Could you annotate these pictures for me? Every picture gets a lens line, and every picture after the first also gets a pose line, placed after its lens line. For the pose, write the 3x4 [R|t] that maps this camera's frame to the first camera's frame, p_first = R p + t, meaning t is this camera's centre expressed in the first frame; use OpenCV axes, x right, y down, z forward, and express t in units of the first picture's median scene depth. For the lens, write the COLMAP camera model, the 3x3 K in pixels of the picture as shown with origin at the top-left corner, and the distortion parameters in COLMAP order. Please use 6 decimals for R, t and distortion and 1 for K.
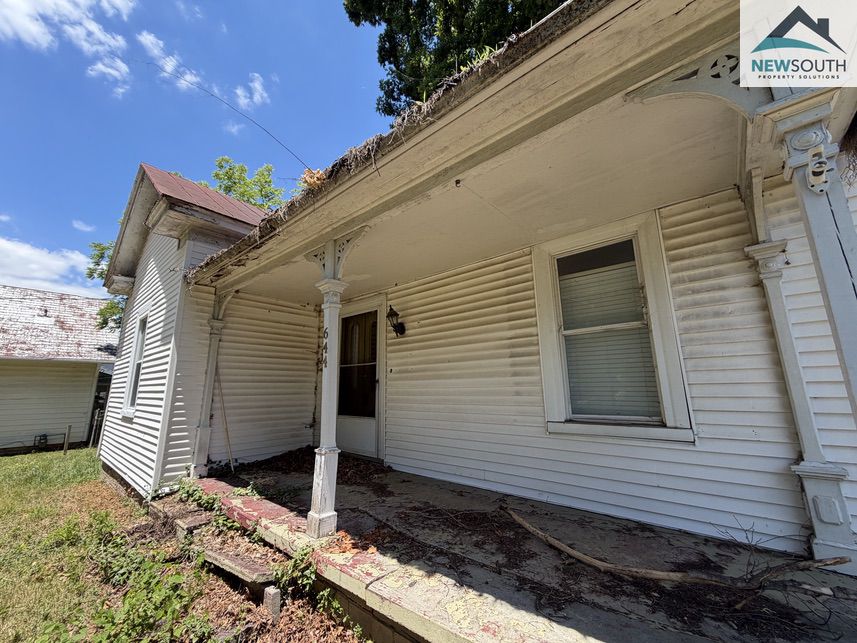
lens RADIAL K [[340.9, 0, 424.2], [0, 340.9, 322.1], [0, 0, 1]] dist [0.000811, -0.000286]
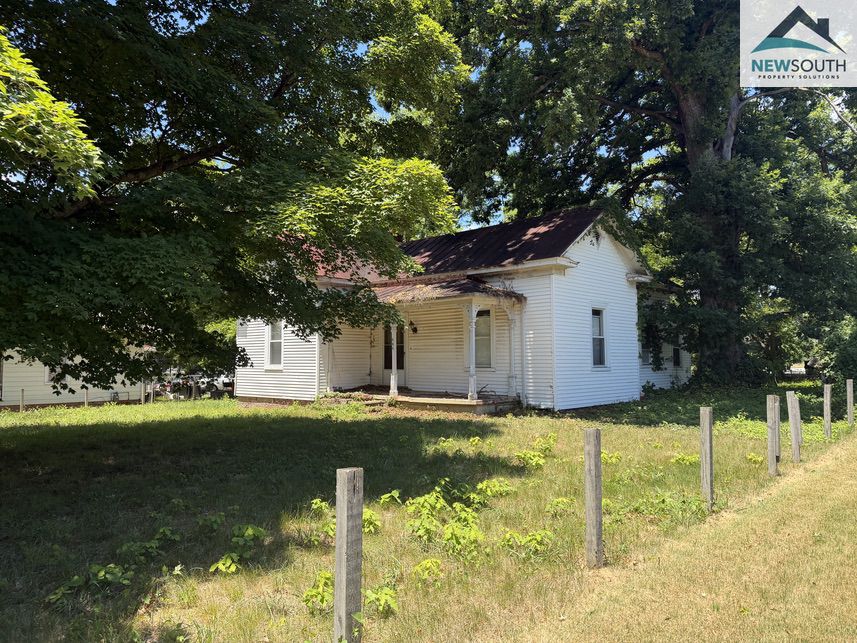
lens RADIAL K [[598.7, 0, 428.2], [0, 598.7, 320.4], [0, 0, 1]] dist [0.030943, -0.031608]
pose [[0.999189, 0.005034, -0.039942, 0.308399], [0.000344, 0.991047, 0.133515, -1.014061], [0.040257, -0.133420, 0.990242, -5.131440]]
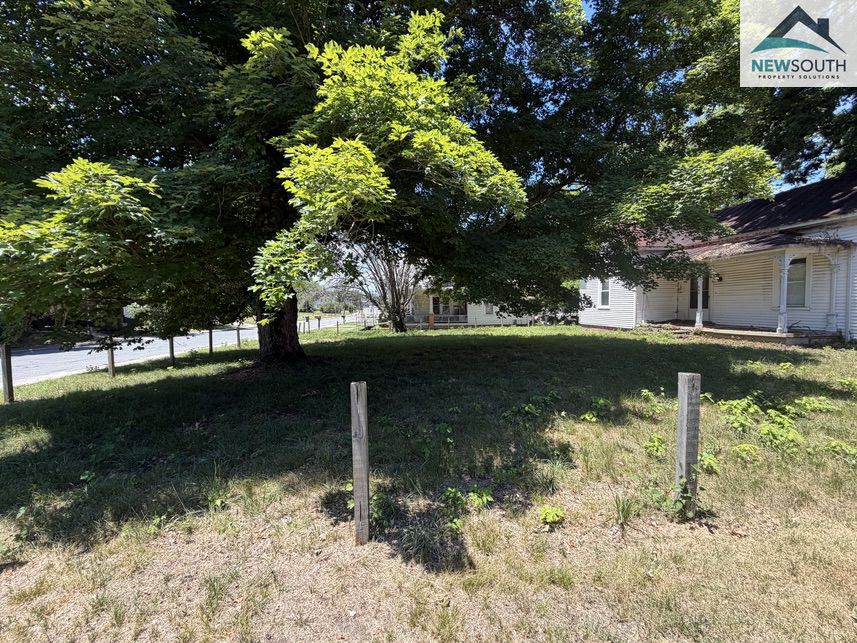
lens RADIAL K [[340.9, 0, 419.2], [0, 340.9, 319.6], [0, 0, 1]] dist [0.000811, -0.000286]
pose [[0.716344, 0.031603, -0.697031, 0.242374], [0.143047, 0.971103, 0.191039, -1.036493], [0.682926, -0.236558, 0.691124, -5.230990]]
